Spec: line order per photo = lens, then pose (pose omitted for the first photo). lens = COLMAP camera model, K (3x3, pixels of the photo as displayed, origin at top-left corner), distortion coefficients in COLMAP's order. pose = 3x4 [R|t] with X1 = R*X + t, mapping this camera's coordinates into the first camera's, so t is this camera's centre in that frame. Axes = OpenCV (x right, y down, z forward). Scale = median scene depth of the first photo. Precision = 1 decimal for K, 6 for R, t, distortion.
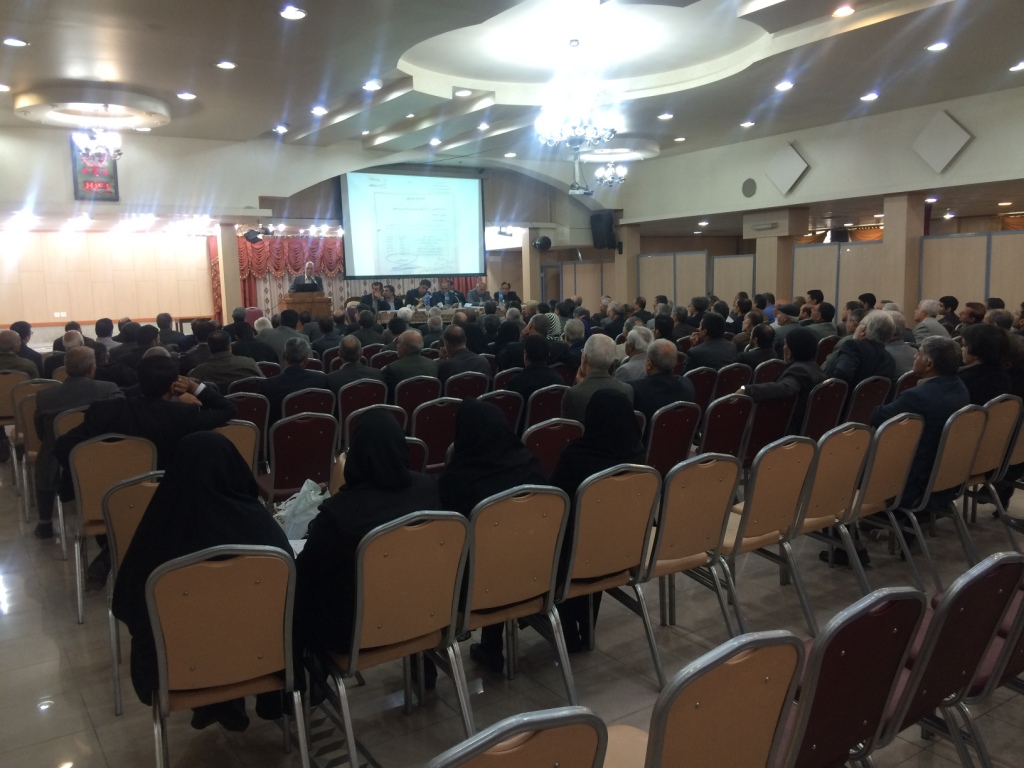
lens RADIAL K [[861.6, 0, 488.0], [0, 861.6, 398.3], [0, 0, 1]] dist [0.084438, 0.001215]
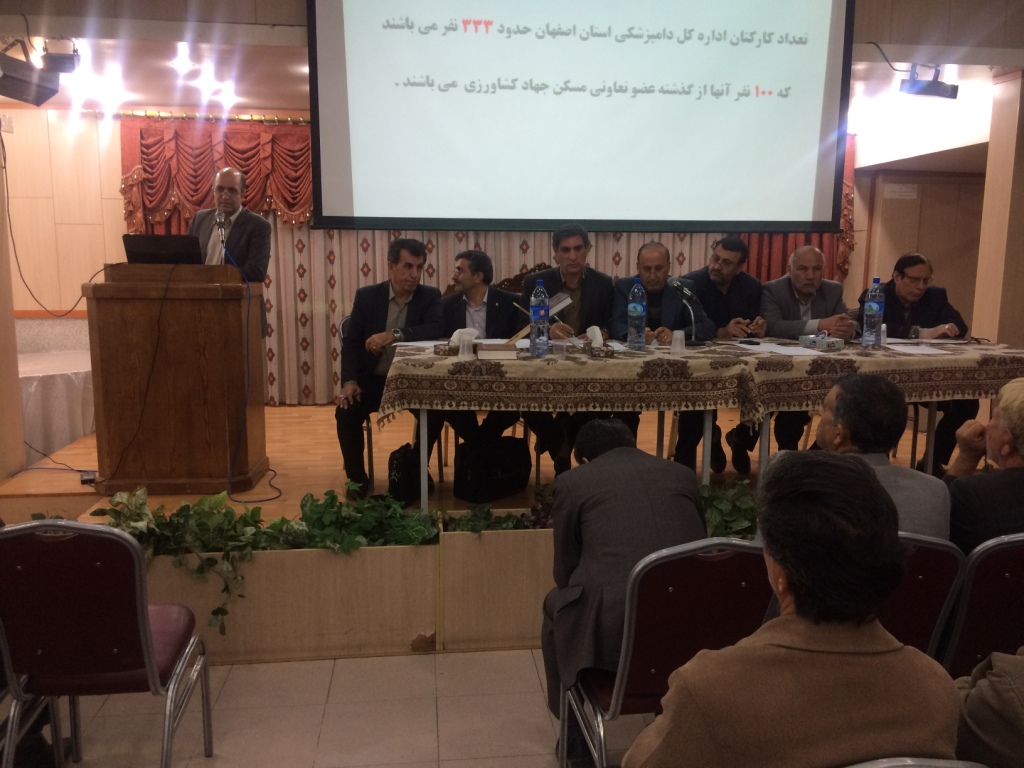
lens RADIAL K [[859.6, 0, 514.0], [0, 859.6, 383.4], [0, 0, 1]] dist [0.051108, -0.003024]
pose [[0.902462, 0.101931, -0.418536, 0.028091], [-0.093488, 0.994789, 0.040690, -0.093405], [0.420502, 0.002407, 0.907288, 0.691763]]
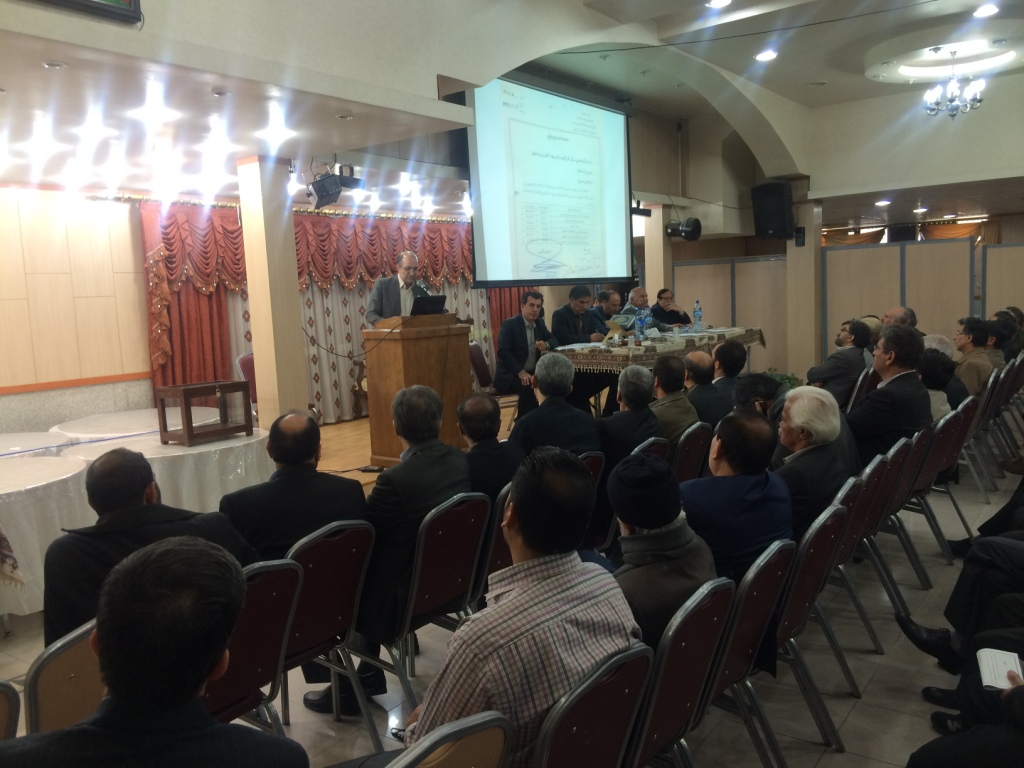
lens RADIAL K [[861.6, 0, 488.0], [0, 861.6, 398.3], [0, 0, 1]] dist [0.084438, 0.001215]
pose [[0.927574, -0.057721, 0.369153, -0.316805], [0.068560, 0.997514, -0.016300, -0.059981], [-0.367294, 0.040429, 0.929226, 0.494162]]
